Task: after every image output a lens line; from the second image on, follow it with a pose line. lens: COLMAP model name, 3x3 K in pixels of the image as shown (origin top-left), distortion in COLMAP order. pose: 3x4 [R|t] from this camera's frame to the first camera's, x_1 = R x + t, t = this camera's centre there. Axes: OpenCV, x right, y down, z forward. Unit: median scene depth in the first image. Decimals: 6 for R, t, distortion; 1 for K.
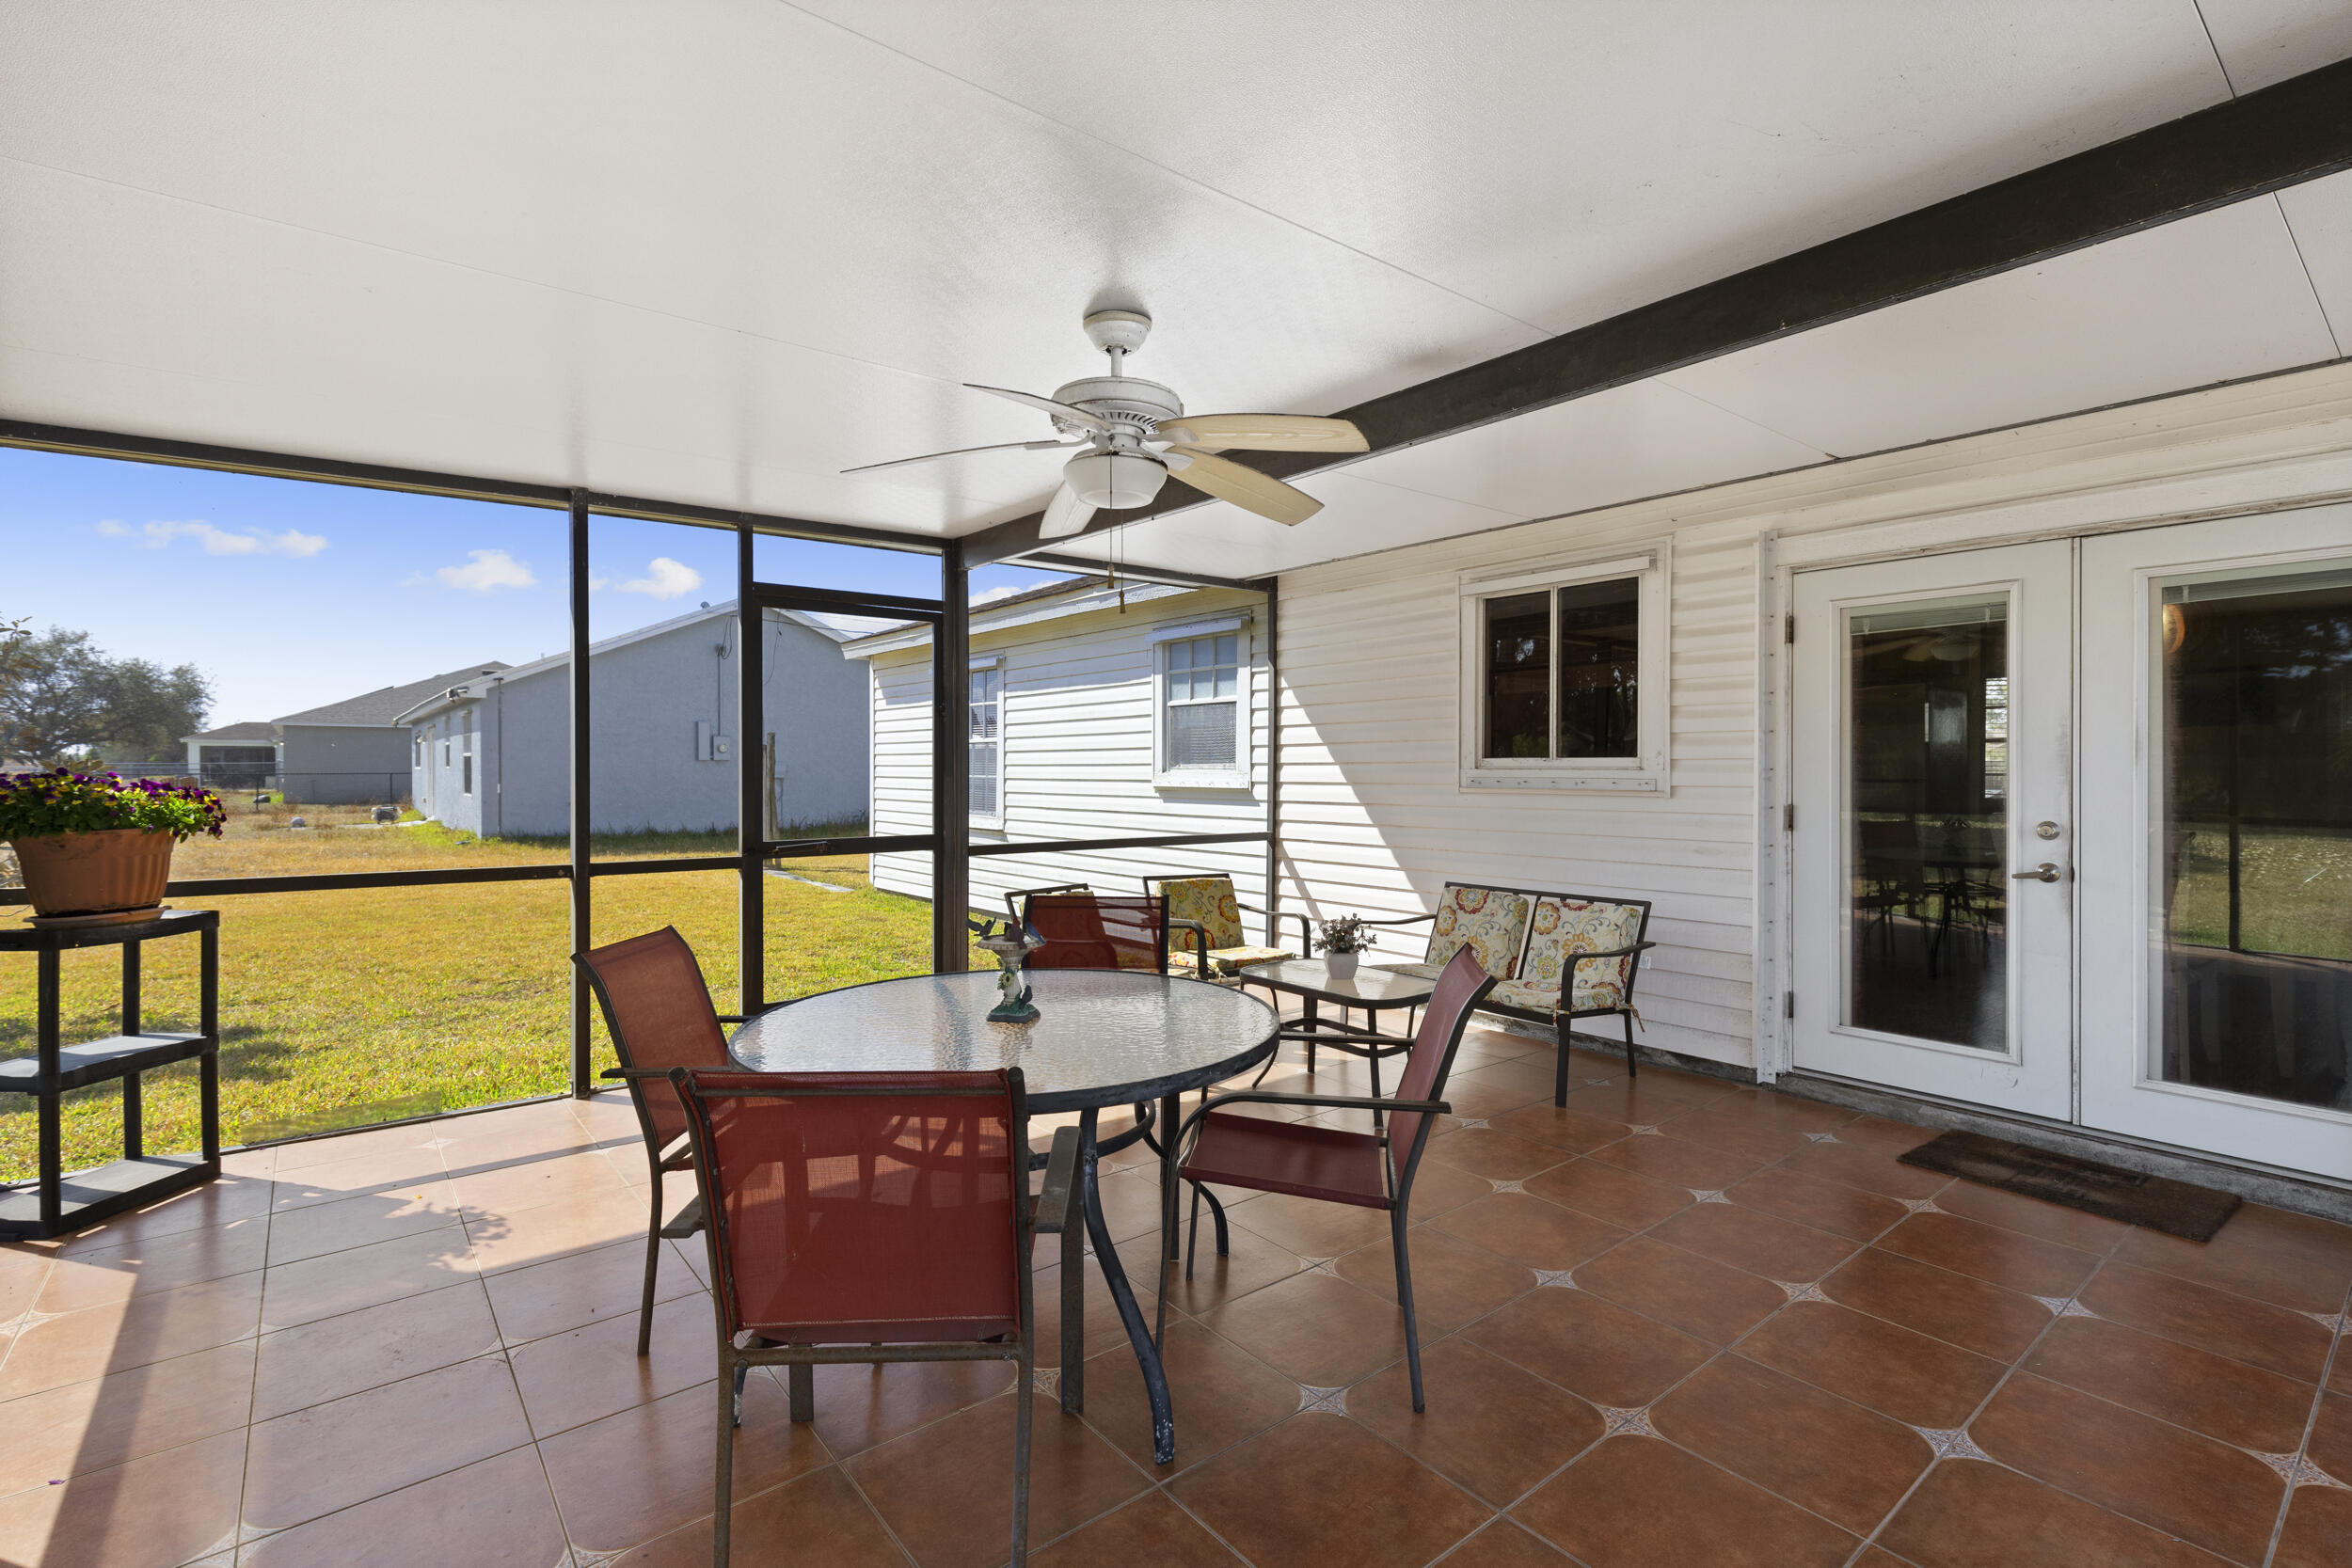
lens RADIAL K [[1068.8, 0, 1172.9], [0, 1068.8, 763.3], [0, 0, 1]] dist [0.000943, -0.000110]
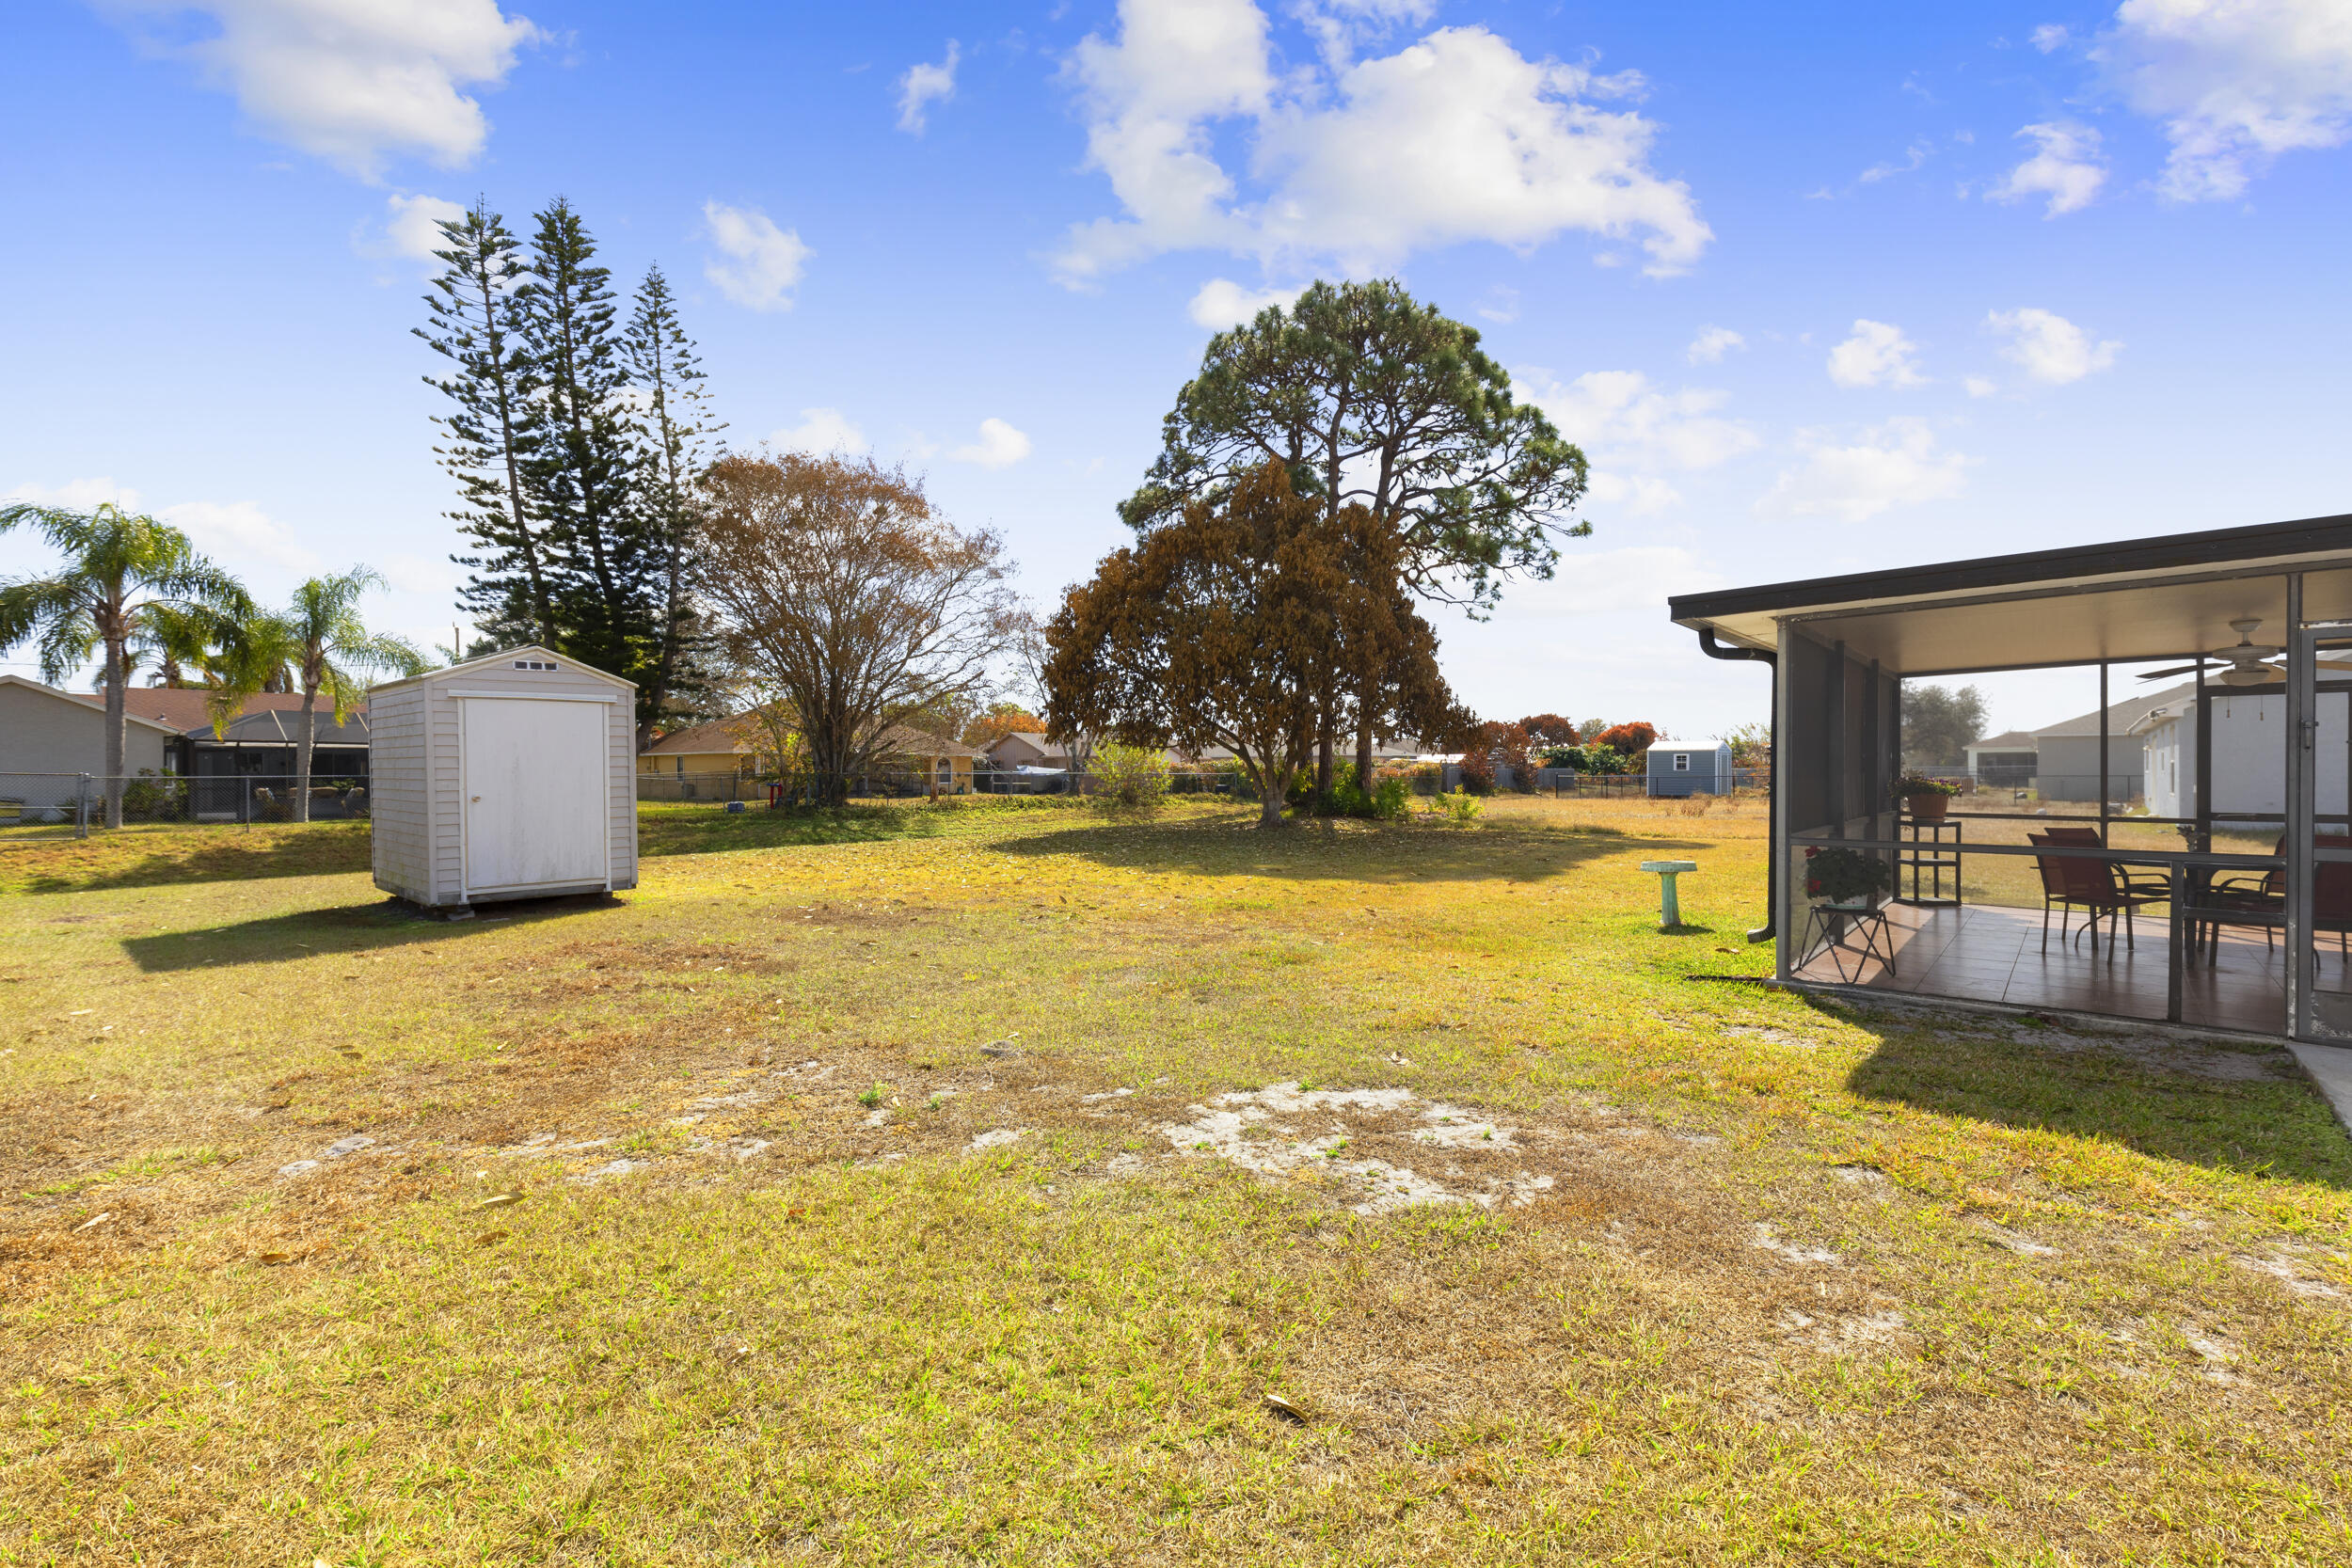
lens RADIAL K [[1068.8, 0, 1172.9], [0, 1068.8, 763.3], [0, 0, 1]] dist [0.000943, -0.000110]
pose [[0.182699, -0.004931, -0.983157, 1.112279], [0.004375, 0.999982, -0.004202, -0.019583], [0.983159, -0.003534, 0.182717, -1.160407]]
